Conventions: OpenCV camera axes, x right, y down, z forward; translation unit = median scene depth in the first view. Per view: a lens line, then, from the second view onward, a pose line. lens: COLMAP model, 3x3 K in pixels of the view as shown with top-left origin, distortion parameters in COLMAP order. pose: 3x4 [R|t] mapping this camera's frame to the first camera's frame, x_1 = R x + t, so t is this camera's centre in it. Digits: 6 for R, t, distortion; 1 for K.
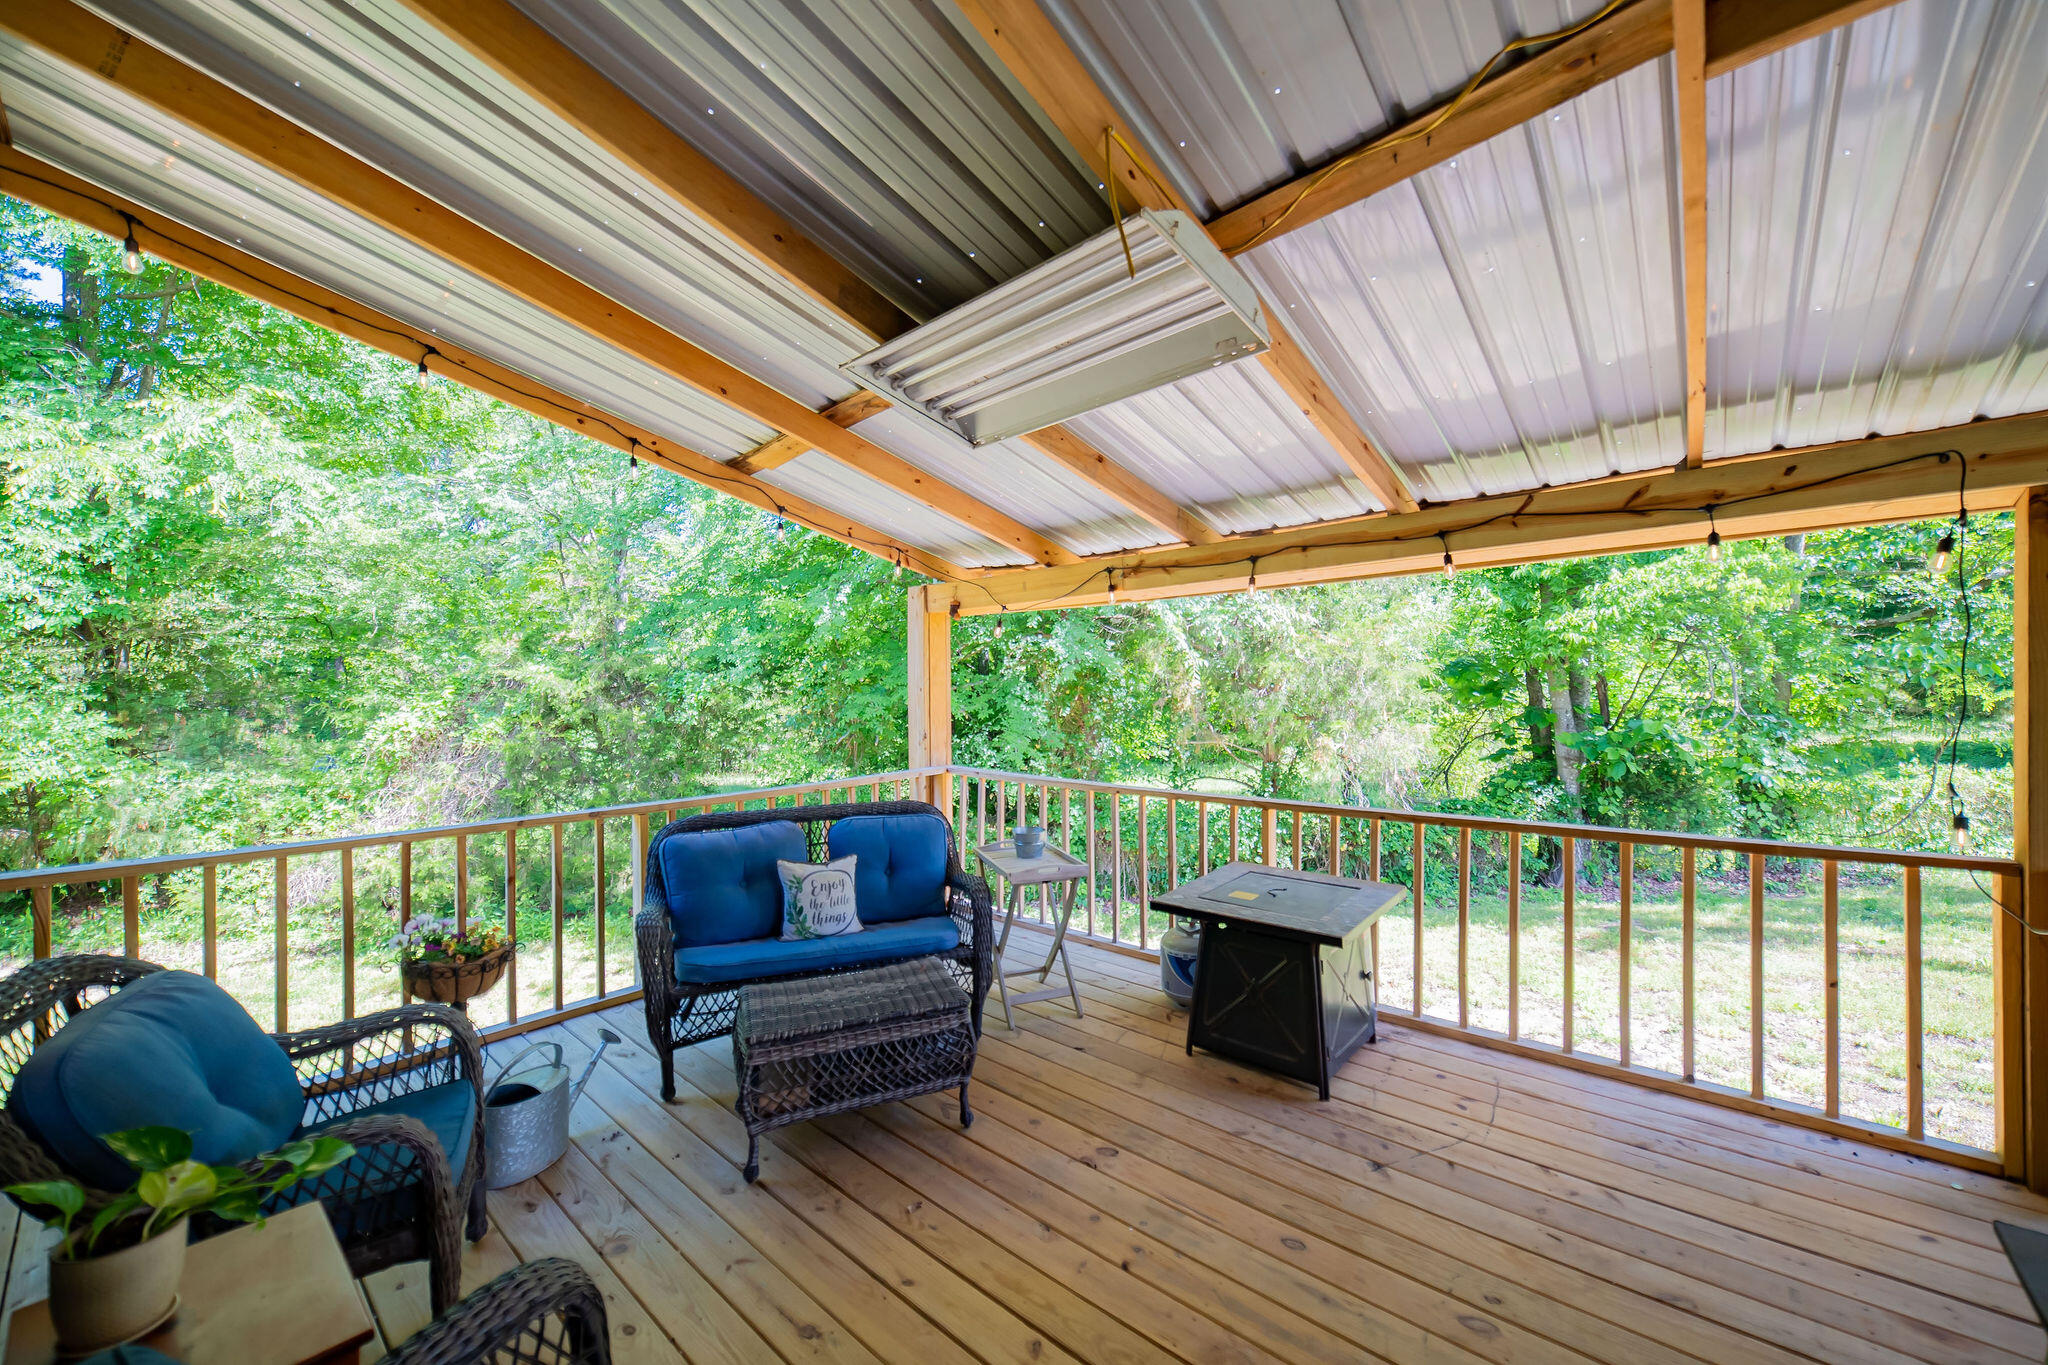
lens RADIAL K [[823.6, 0, 1023.1], [0, 823.6, 672.6], [0, 0, 1]] dist [-0.001593, -0.000028]
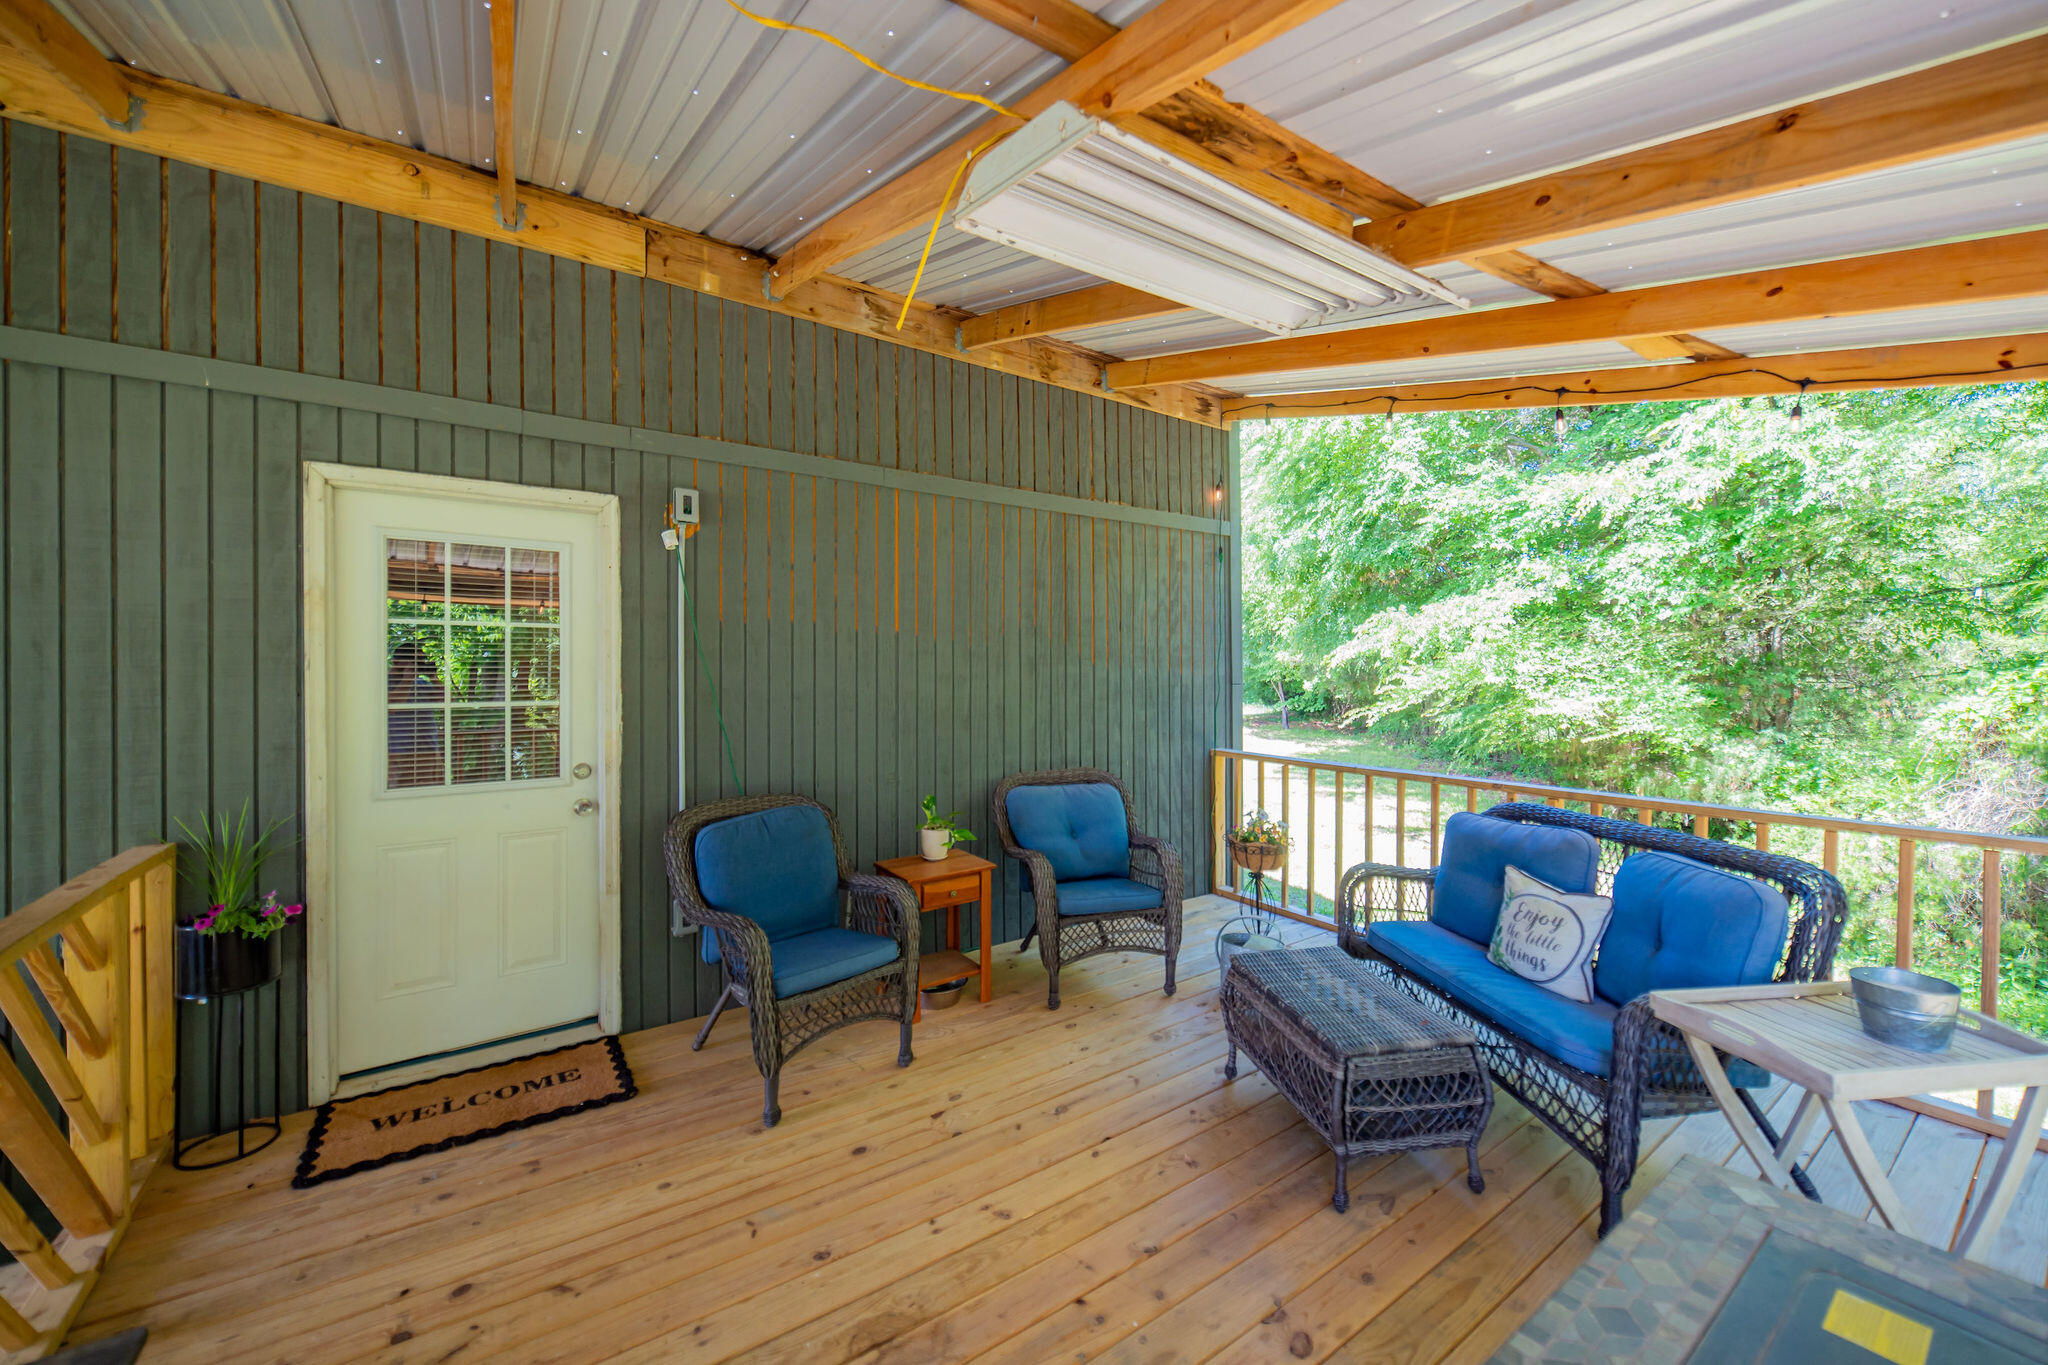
lens RADIAL K [[804.7, 0, 1023.6], [0, 804.7, 689.7], [0, 0, 1]] dist [0.000816, 0.000253]
pose [[-0.274763, 0.034208, -0.960903, 0.564573], [0.013035, 0.999408, 0.031851, 0.010388], [0.961424, -0.003774, -0.275047, 0.689307]]
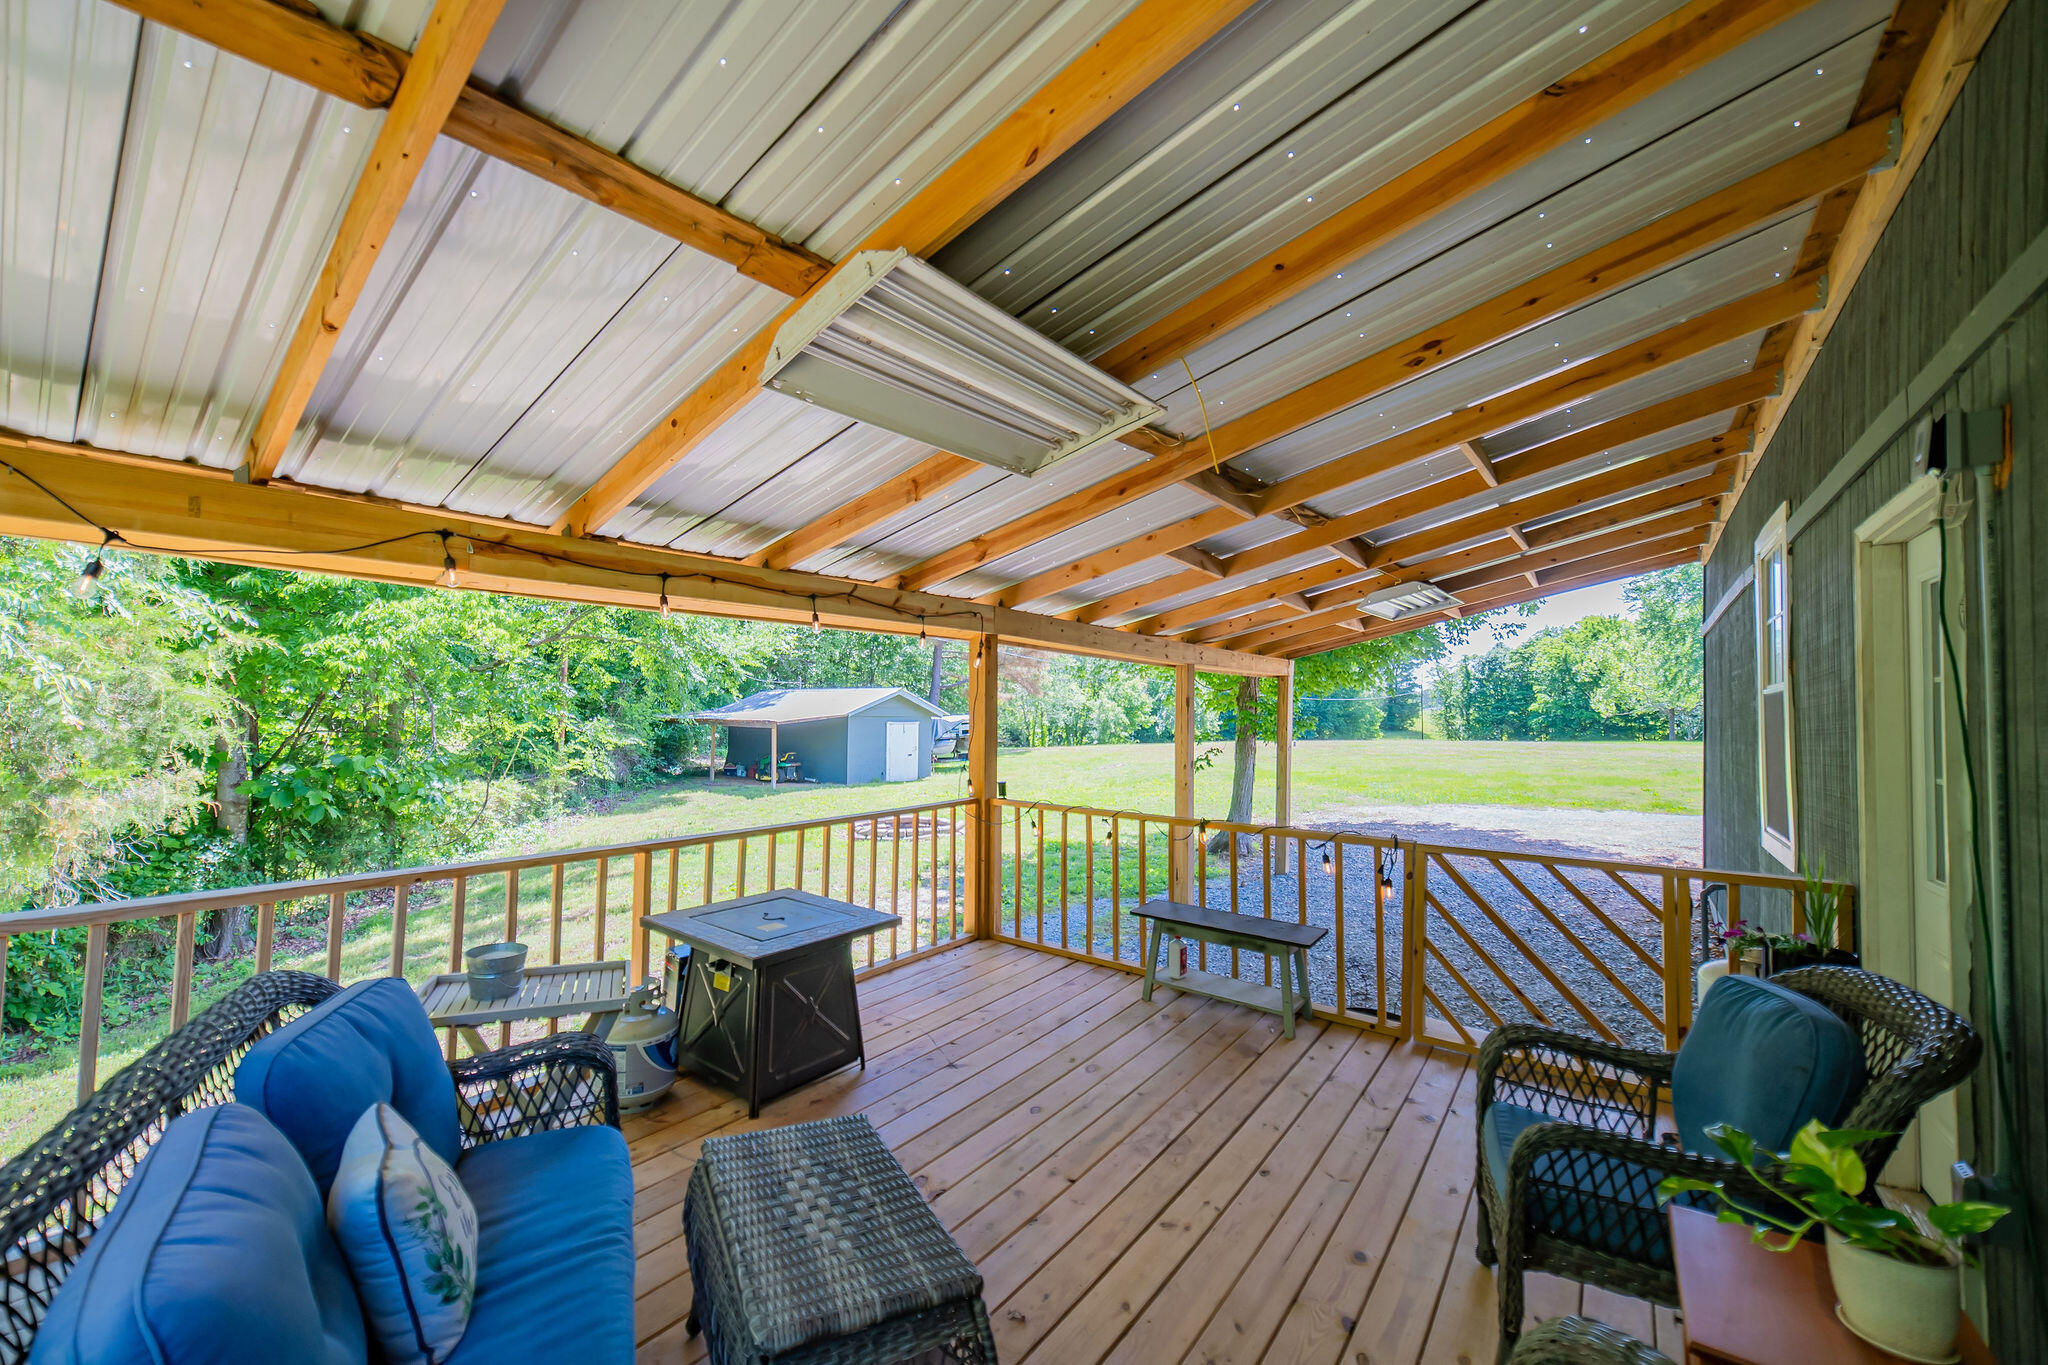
lens RADIAL K [[804.7, 0, 1023.6], [0, 804.7, 689.7], [0, 0, 1]] dist [0.000816, 0.000253]
pose [[-0.107977, 0.040816, 0.993315, -0.639385], [-0.019676, 0.998873, -0.043183, 0.017197], [-0.993959, -0.024207, -0.107052, 0.701451]]
